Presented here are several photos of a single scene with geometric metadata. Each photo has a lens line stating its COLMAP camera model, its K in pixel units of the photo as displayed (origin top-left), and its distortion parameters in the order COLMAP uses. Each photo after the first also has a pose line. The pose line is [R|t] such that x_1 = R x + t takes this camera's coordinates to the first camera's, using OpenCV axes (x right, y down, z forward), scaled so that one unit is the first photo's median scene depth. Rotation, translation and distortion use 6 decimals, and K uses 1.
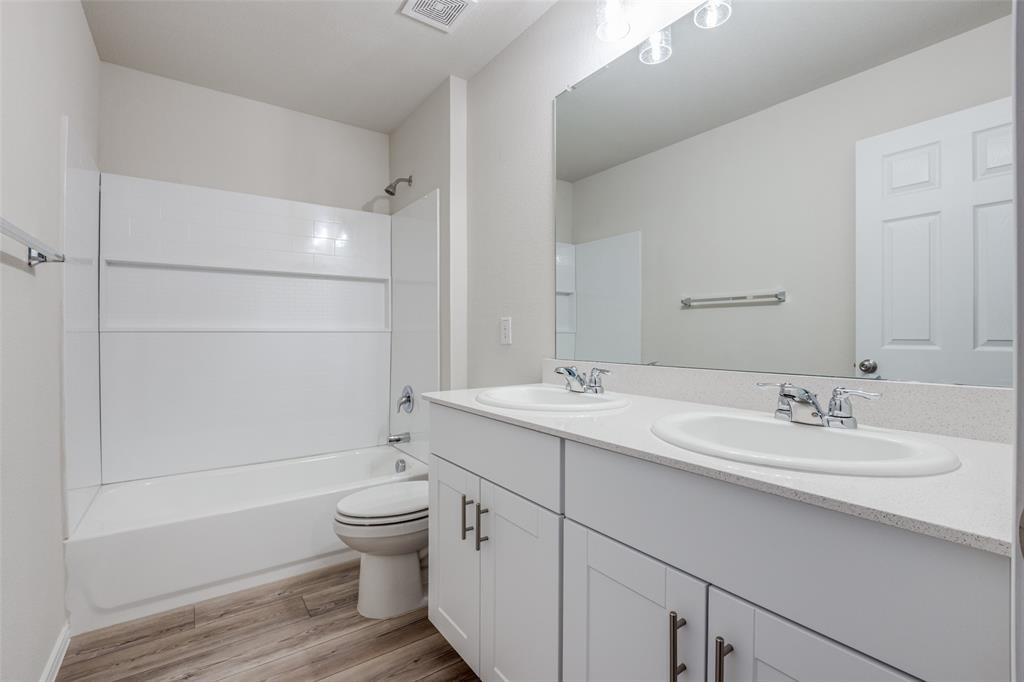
lens RADIAL K [[433.3, 0, 511.3], [0, 433.3, 337.0], [0, 0, 1]] dist [-0.010113, 0.002184]
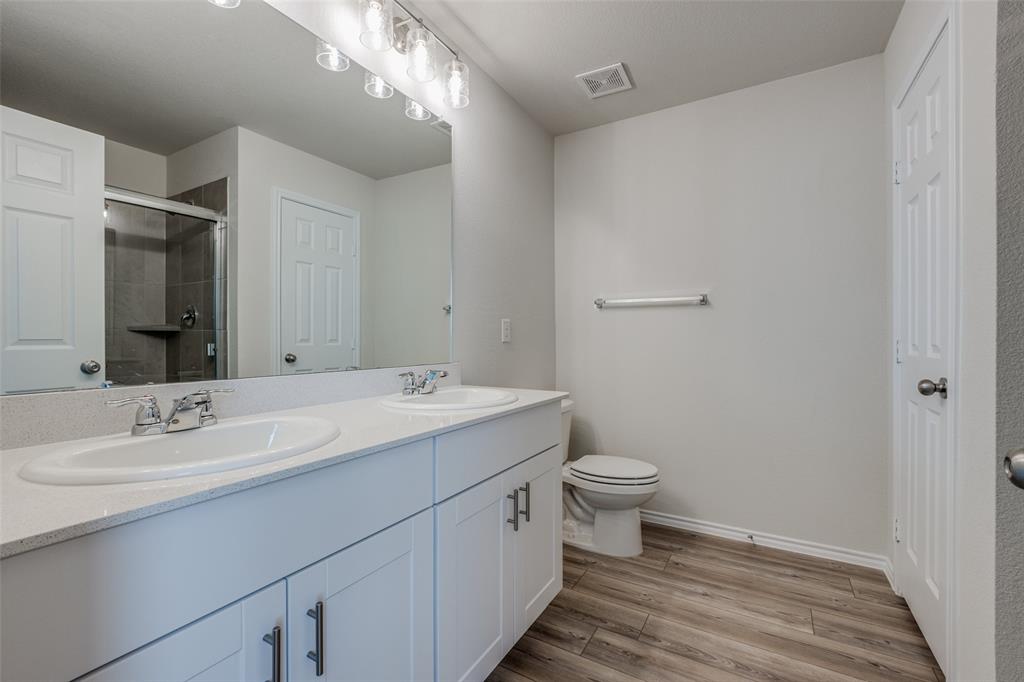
lens RADIAL K [[433.3, 0, 512.7], [0, 433.3, 341.9], [0, 0, 1]] dist [-0.010113, 0.002184]
pose [[-0.389872, -0.000226, 0.920869, -0.499309], [0.000239, 1.000000, 0.000346, -0.001473], [-0.920869, 0.000355, -0.389872, 0.647133]]
